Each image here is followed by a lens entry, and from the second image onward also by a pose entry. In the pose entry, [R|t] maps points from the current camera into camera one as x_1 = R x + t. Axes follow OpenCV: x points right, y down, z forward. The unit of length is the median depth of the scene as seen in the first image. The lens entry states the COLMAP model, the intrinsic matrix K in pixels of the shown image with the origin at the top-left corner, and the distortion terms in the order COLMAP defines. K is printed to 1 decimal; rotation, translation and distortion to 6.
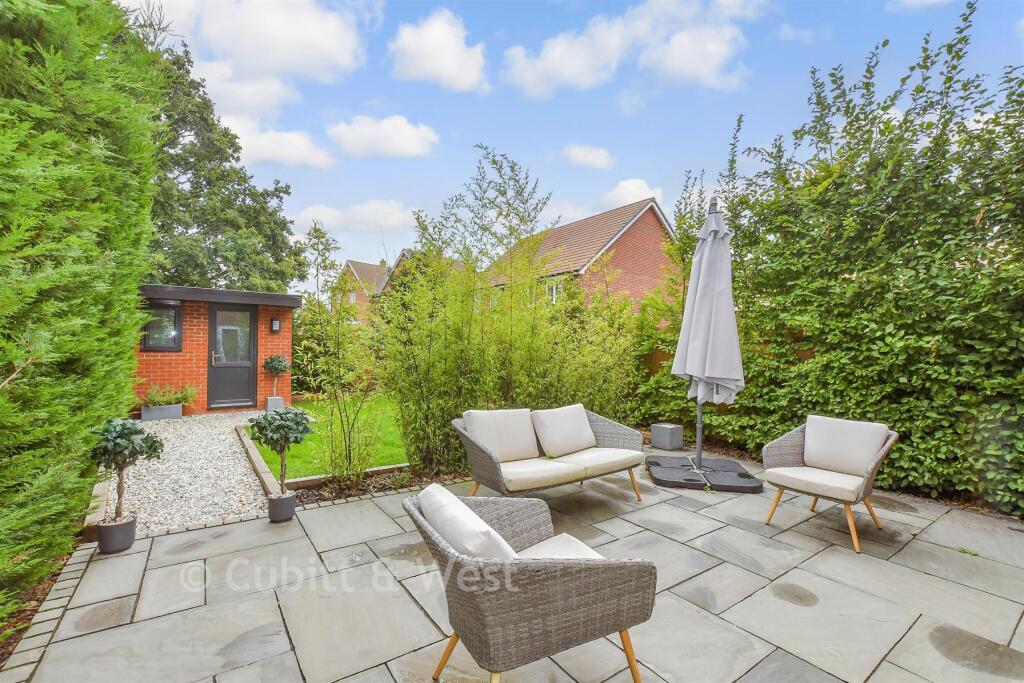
lens RADIAL K [[445.7, 0, 512.0], [0, 445.7, 341.5], [0, 0, 1]] dist [0.030506, 0.000022]
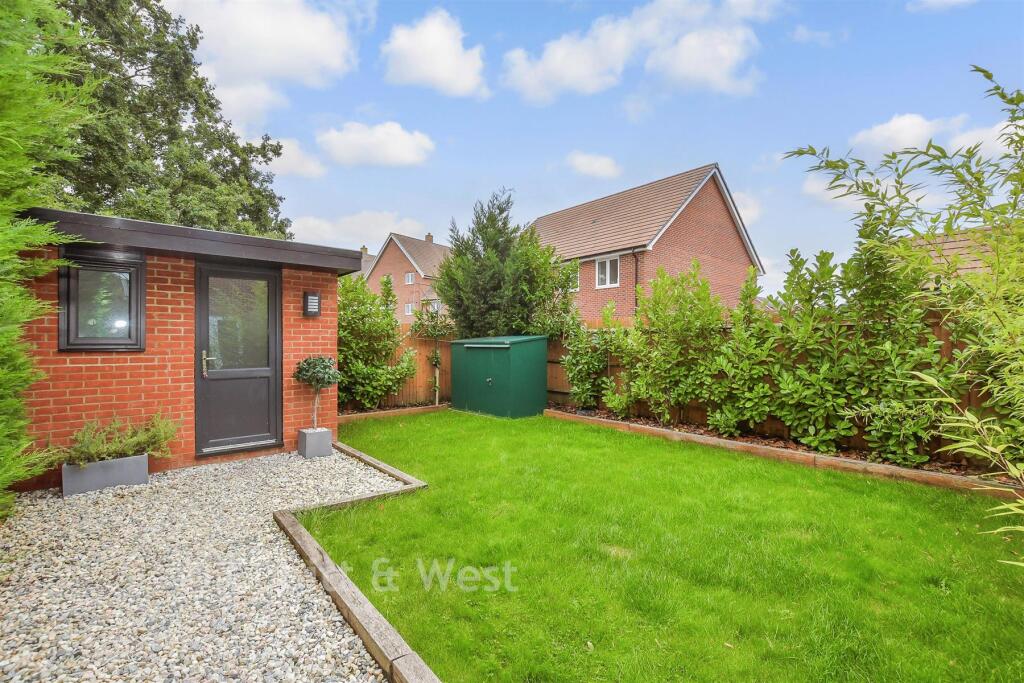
lens RADIAL K [[427.4, 0, 512.0], [0, 427.4, 341.5], [0, 0, 1]] dist [-0.000730, 0.000050]
pose [[0.997150, -0.005913, 0.075211, -0.317305], [0.004261, 0.999747, 0.022095, 0.001123], [-0.075322, -0.021712, 0.996923, 0.440815]]
